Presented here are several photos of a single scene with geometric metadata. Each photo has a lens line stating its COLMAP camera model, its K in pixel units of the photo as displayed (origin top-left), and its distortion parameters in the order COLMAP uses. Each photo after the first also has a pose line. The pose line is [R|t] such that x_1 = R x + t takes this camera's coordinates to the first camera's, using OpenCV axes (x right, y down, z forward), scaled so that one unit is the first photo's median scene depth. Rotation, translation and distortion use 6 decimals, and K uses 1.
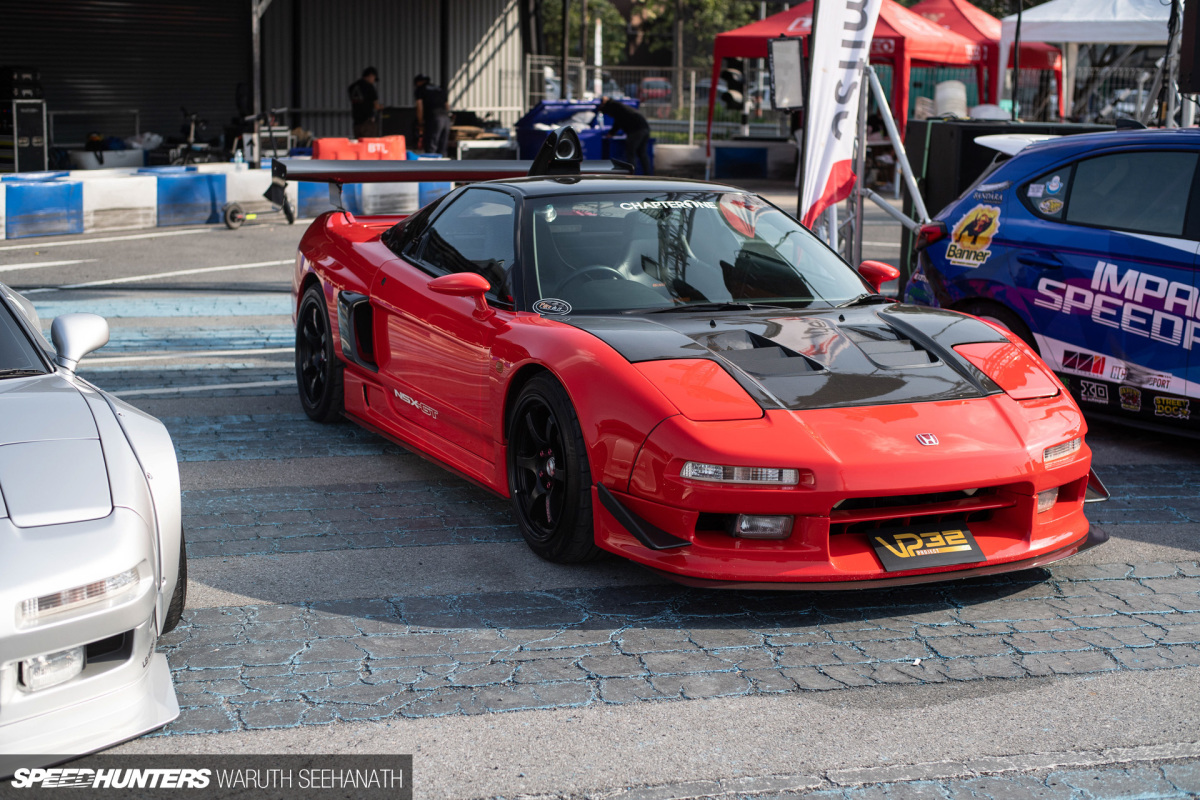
lens RADIAL K [[1749.4, 0, 602.1], [0, 1749.4, 401.2], [0, 0, 1]] dist [-0.087506, 0.000000]
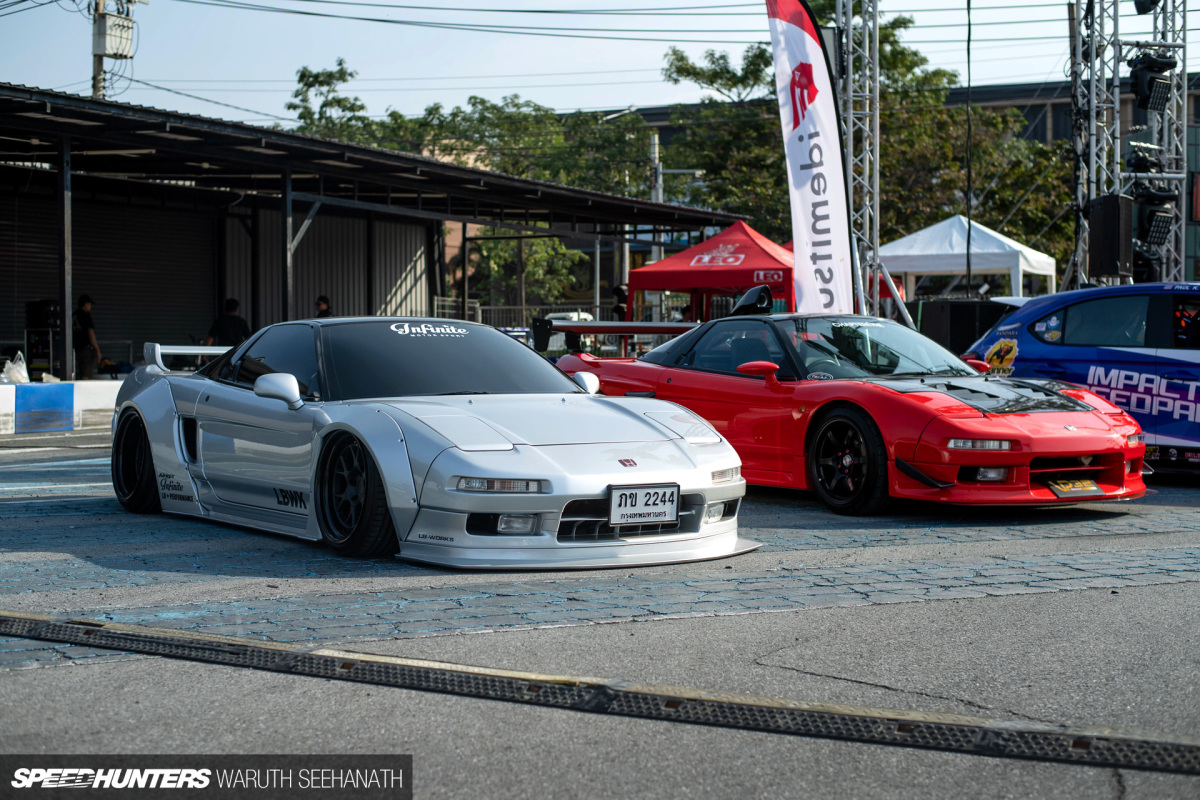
lens RADIAL K [[1749.4, 0, 598.2], [0, 1749.4, 399.8], [0, 0, 1]] dist [-0.087506, 0.000000]
pose [[0.990988, -0.022895, 0.131982, -0.348749], [0.042464, 0.988161, -0.147426, 0.155404], [-0.127044, 0.151702, 0.980228, -0.460209]]
